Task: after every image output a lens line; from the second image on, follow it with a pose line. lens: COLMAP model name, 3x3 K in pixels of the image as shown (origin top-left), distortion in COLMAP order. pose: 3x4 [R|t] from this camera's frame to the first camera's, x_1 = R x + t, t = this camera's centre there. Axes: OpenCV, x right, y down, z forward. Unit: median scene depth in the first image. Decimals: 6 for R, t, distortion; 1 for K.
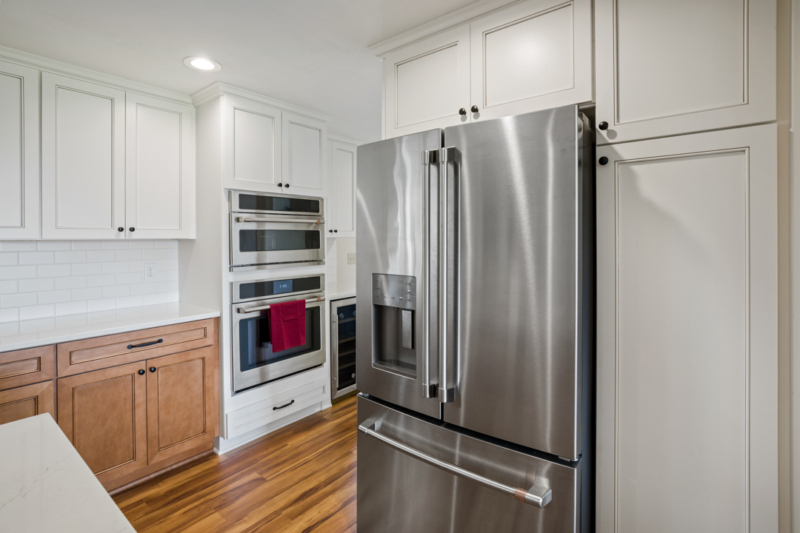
lens RADIAL K [[408.2, 0, 433.7], [0, 408.2, 239.8], [0, 0, 1]] dist [-0.030832, 0.000247]
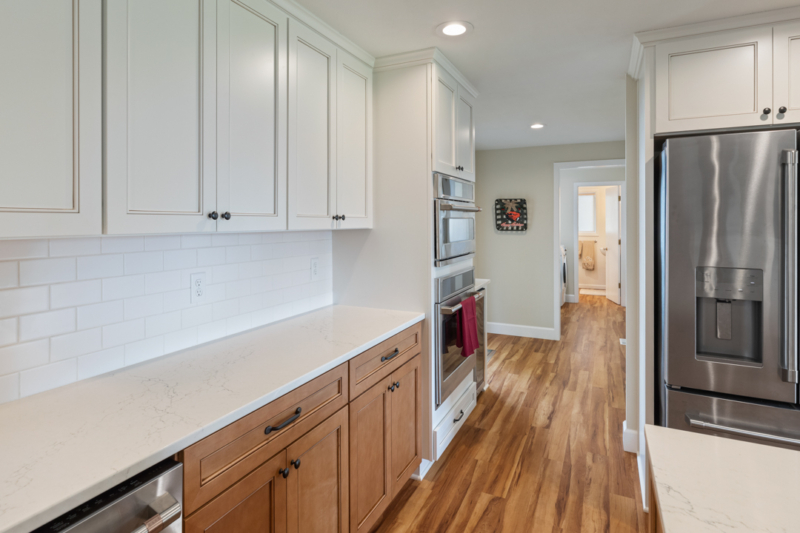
lens RADIAL K [[465.2, 0, 436.1], [0, 465.2, 227.1], [0, 0, 1]] dist [-0.002061, -0.000818]
pose [[0.973052, 0.004178, 0.230549, -0.793925], [-0.004766, 0.999987, 0.001993, -0.010170], [-0.230538, -0.003038, 0.973059, 0.024218]]
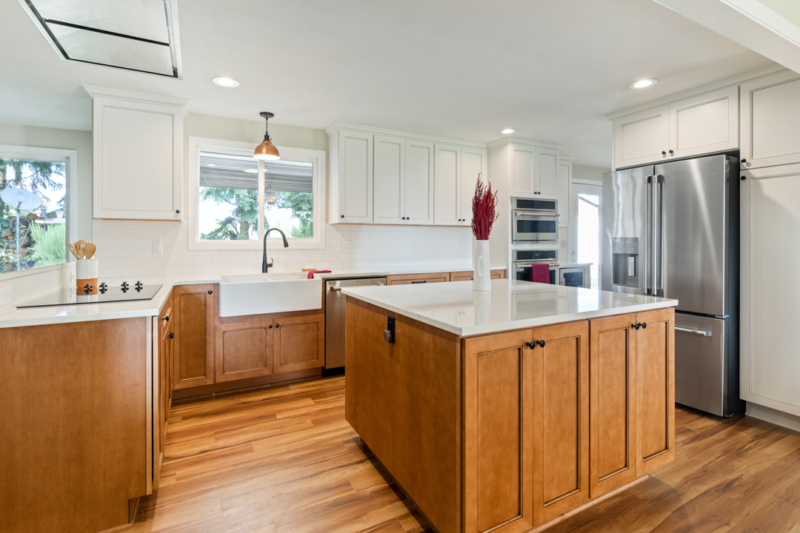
lens RADIAL K [[467.3, 0, 409.1], [0, 467.3, 242.9], [0, 0, 1]] dist [-0.001460, -0.000419]
pose [[0.920519, 0.001721, -0.390693, -0.132502], [-0.003187, 0.999990, -0.003102, 0.090496], [0.390684, 0.004101, 0.920516, -1.130450]]
